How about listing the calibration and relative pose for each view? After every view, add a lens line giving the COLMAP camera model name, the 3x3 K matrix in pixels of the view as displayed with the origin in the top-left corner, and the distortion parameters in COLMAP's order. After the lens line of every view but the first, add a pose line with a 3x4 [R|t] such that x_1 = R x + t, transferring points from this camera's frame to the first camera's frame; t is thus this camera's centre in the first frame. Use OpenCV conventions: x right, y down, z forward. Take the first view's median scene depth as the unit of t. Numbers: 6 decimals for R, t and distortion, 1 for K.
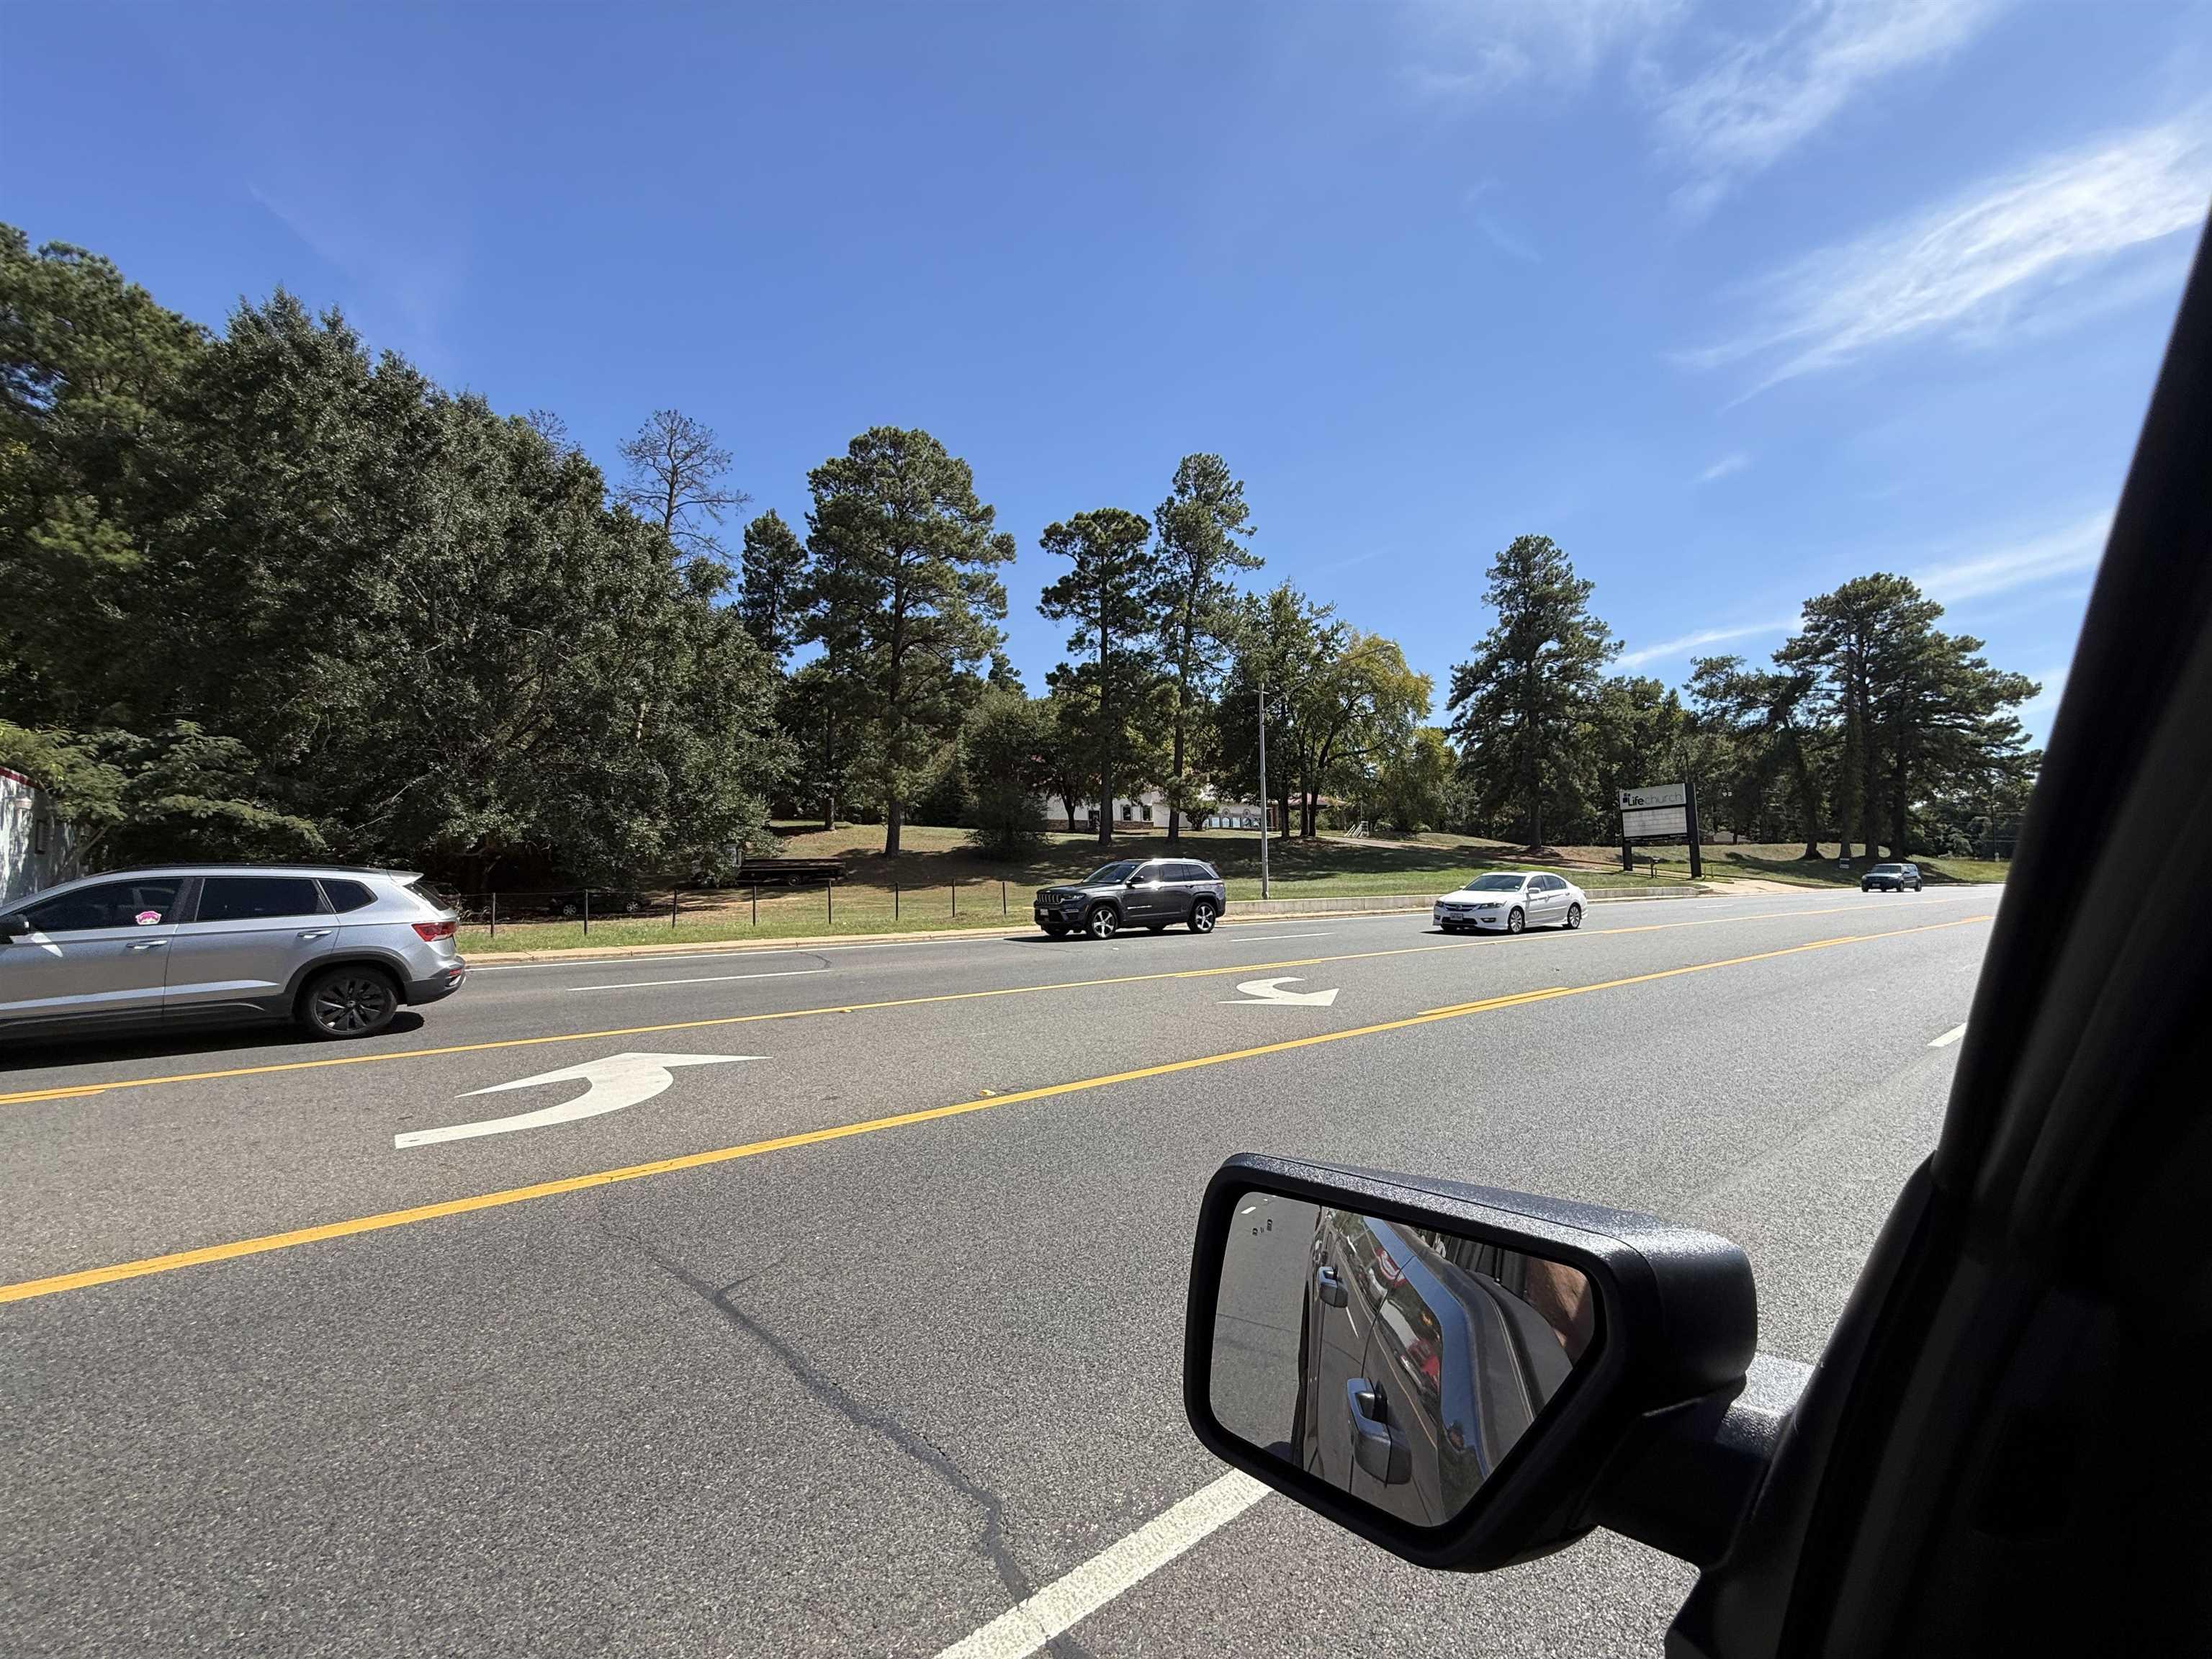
lens RADIAL K [[900.3, 0, 1100.3], [0, 900.3, 830.2], [0, 0, 1]] dist [-0.001039, -0.000179]
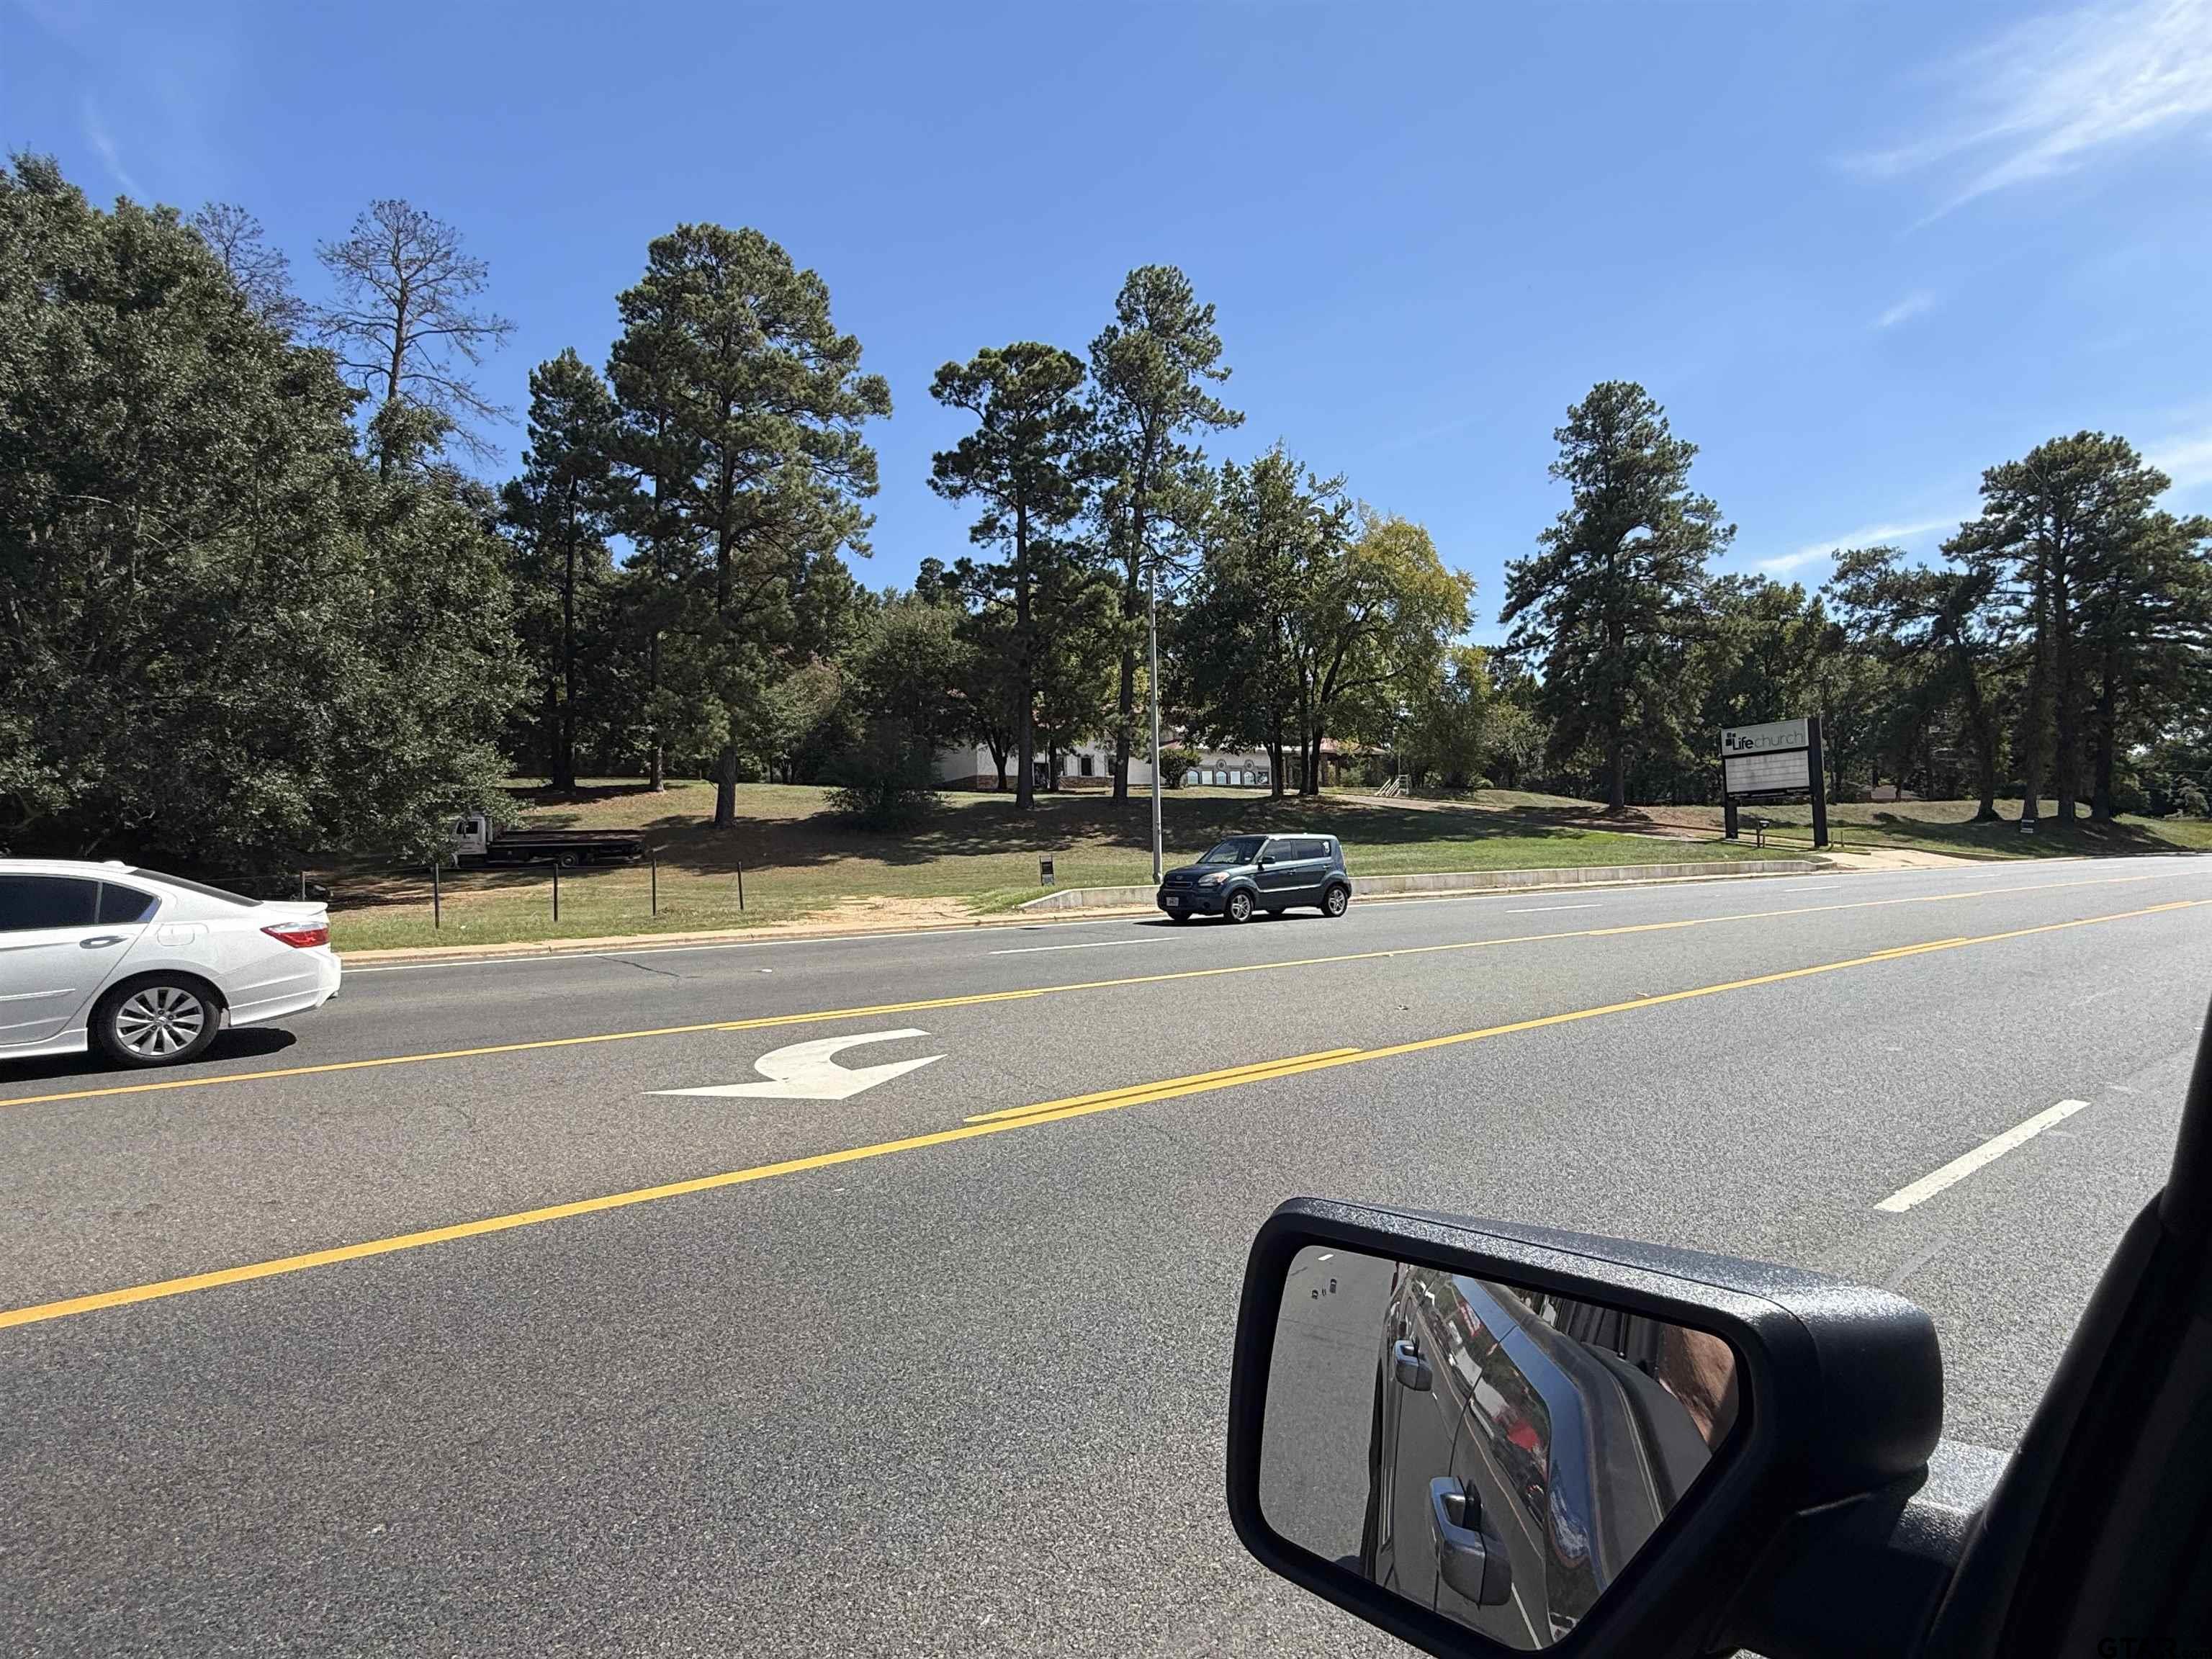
lens RADIAL K [[1145.4, 0, 1135.9], [0, 1145.4, 828.7], [0, 0, 1]] dist [0.000333, -0.001261]
pose [[0.999926, -0.006912, 0.009983, 0.083731], [0.006584, 0.999449, 0.032527, 0.003083], [-0.010202, -0.032459, 0.999421, 0.066150]]
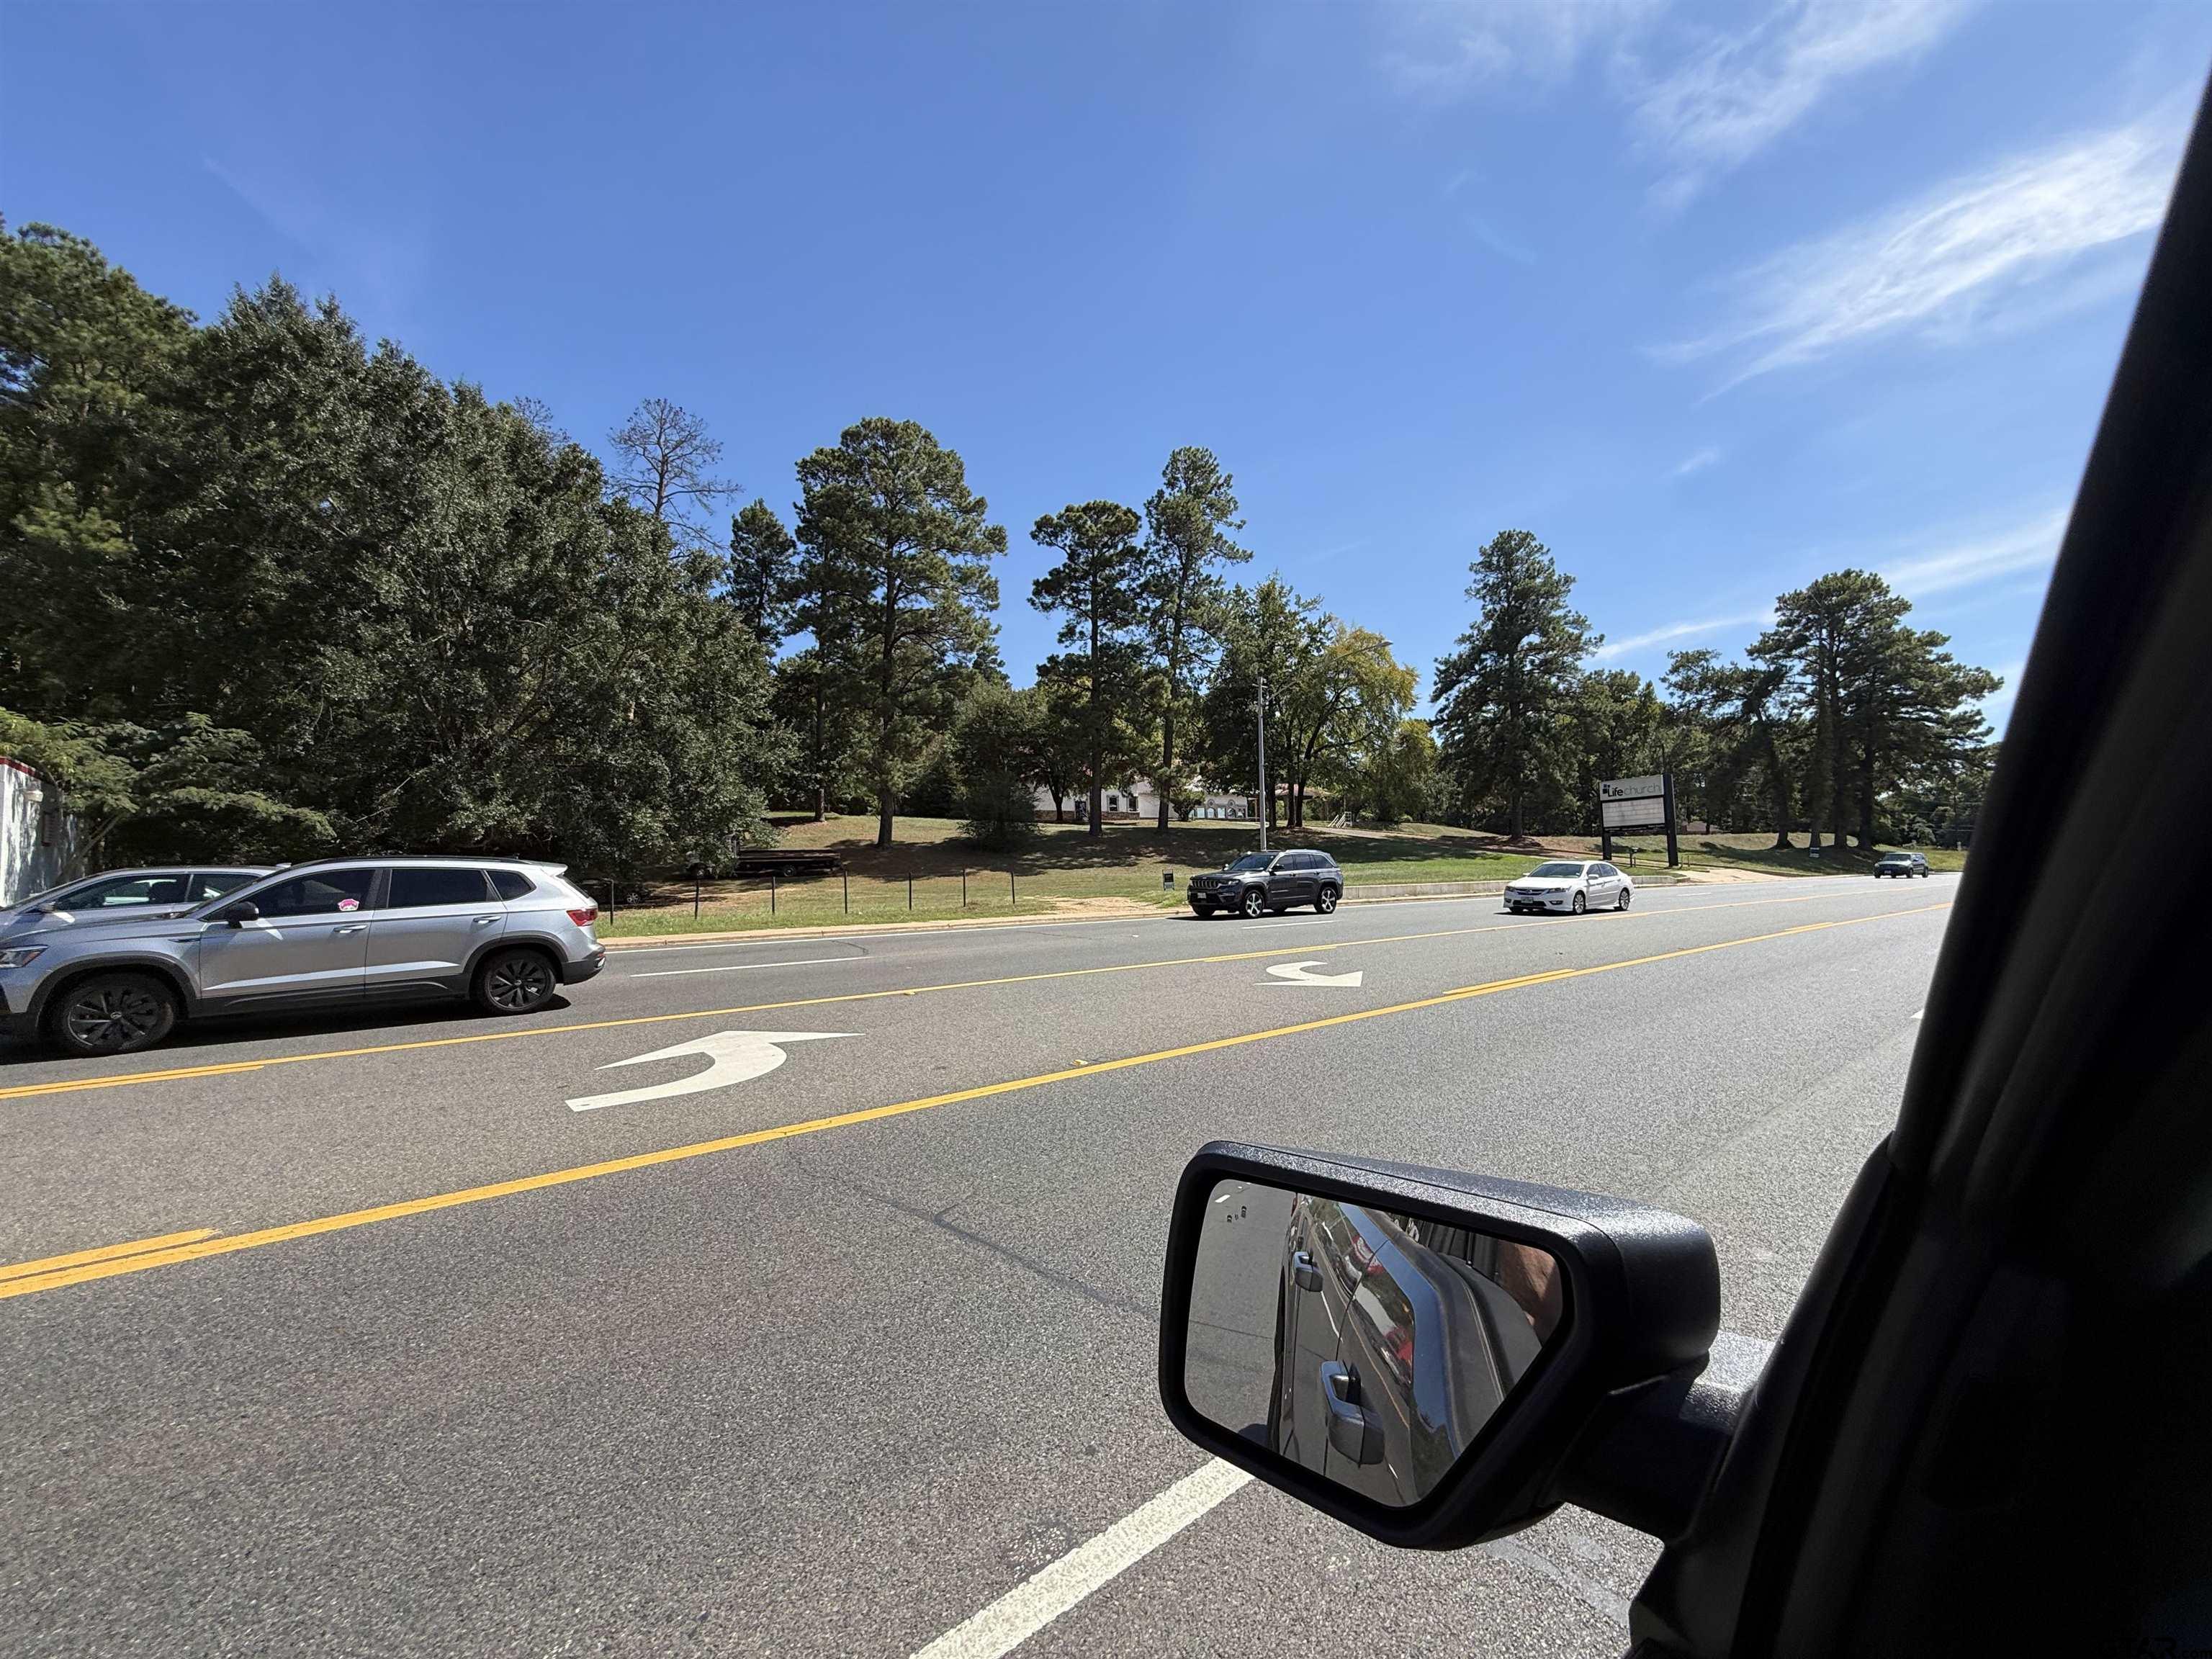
lens RADIAL K [[902.2, 0, 1095.8], [0, 902.2, 832.4], [0, 0, 1]] dist [-0.001537, 0.000052]
pose [[0.999761, -0.001123, 0.021833, -0.016296], [0.000834, 0.999912, 0.013233, -0.000456], [-0.021846, -0.013212, 0.999674, -0.011630]]
